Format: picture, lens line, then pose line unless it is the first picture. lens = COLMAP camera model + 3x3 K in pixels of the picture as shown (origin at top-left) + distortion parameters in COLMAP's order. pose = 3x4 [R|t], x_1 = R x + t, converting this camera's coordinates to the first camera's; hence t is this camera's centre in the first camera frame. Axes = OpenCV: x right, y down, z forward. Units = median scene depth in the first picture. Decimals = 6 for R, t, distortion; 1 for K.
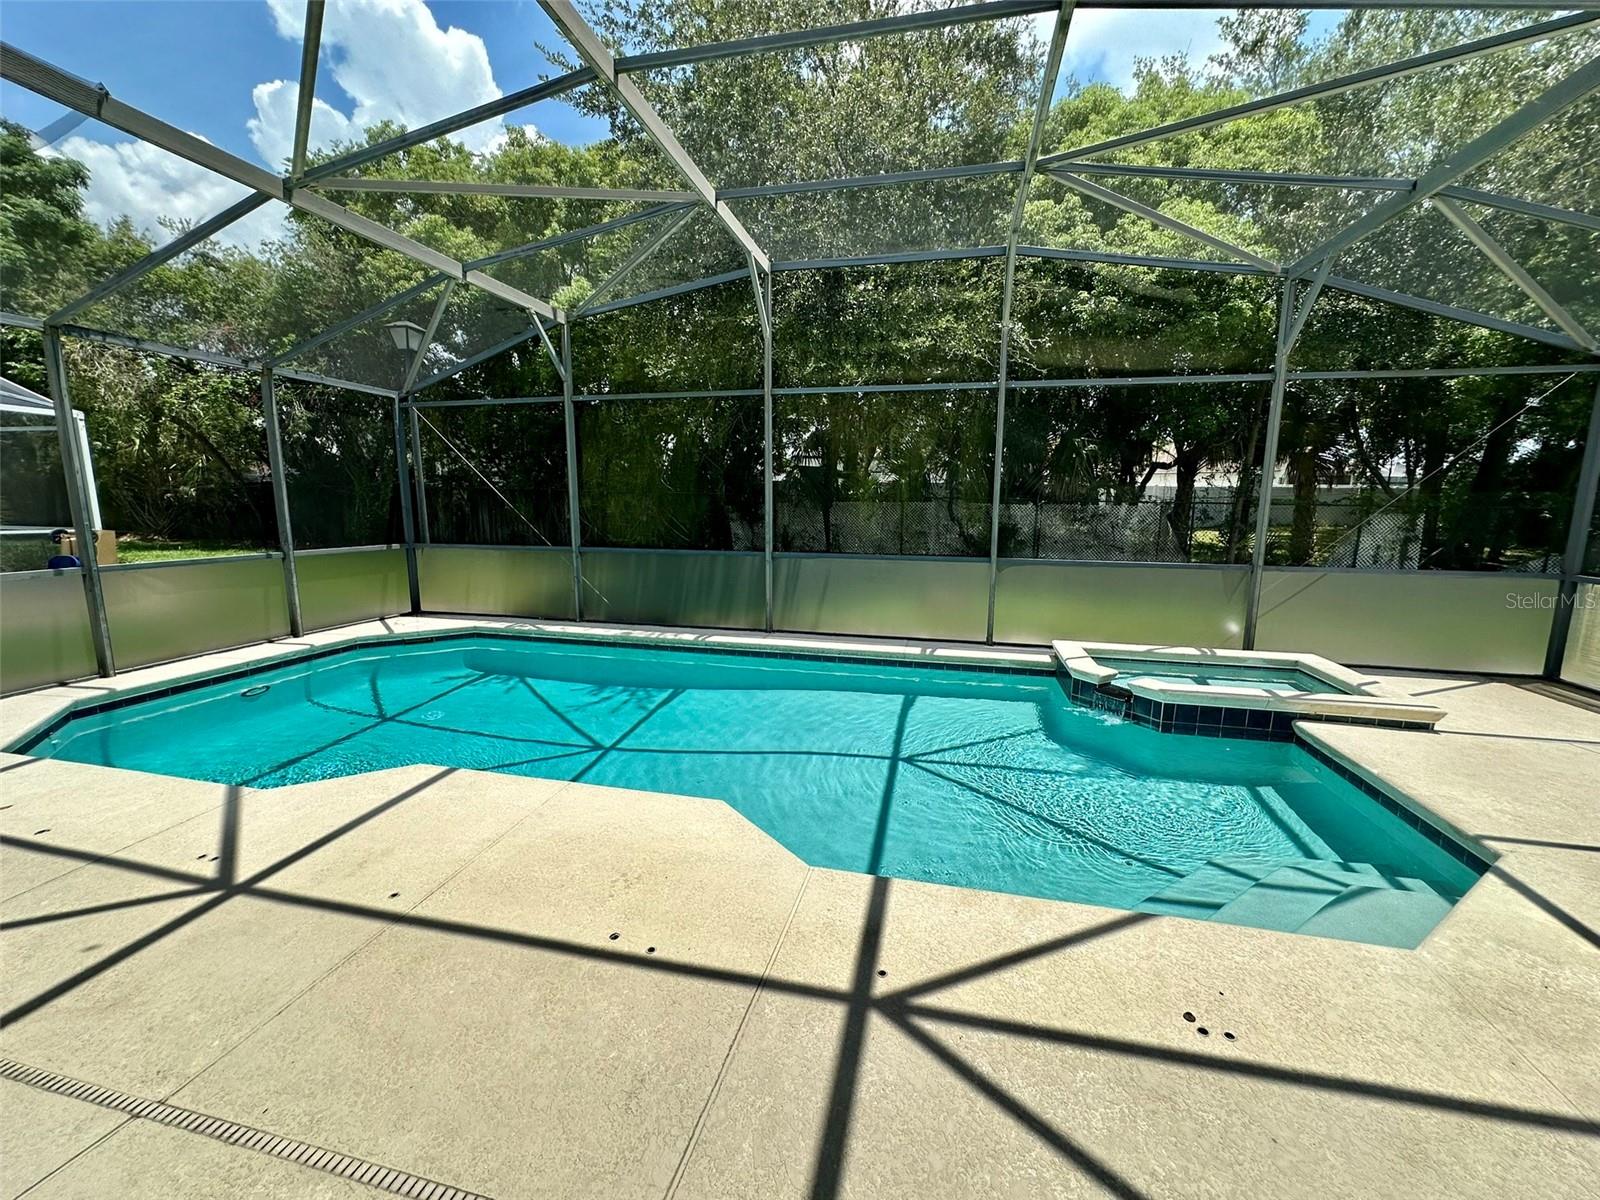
lens RADIAL K [[638.9, 0, 800.0], [0, 638.9, 600.0], [0, 0, 1]] dist [-0.000991, 0.000260]
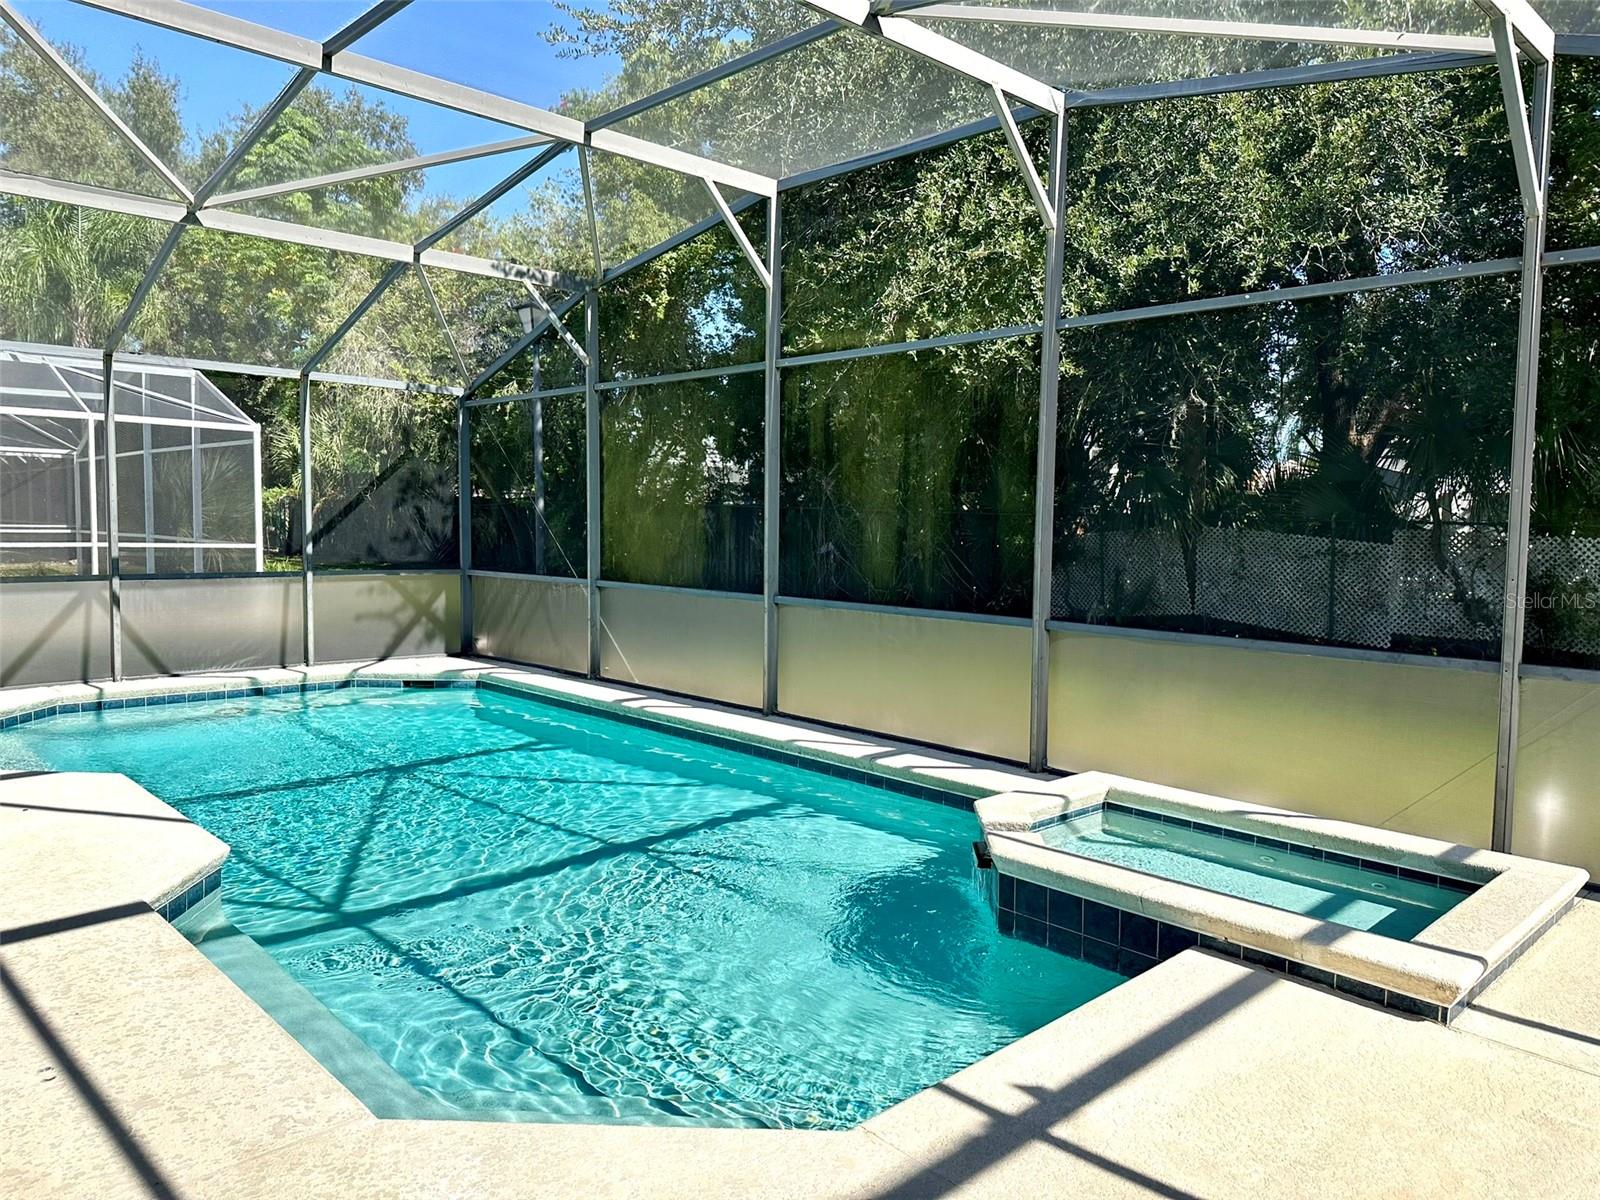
lens RADIAL K [[1108.9, 0, 797.0], [0, 1108.9, 589.9], [0, 0, 1]] dist [0.083874, -0.121322]
pose [[0.837948, 0.040043, -0.544279, 0.934664], [-0.094212, 0.992946, -0.071992, 0.002065], [0.537557, 0.111603, 0.835810, 0.059779]]
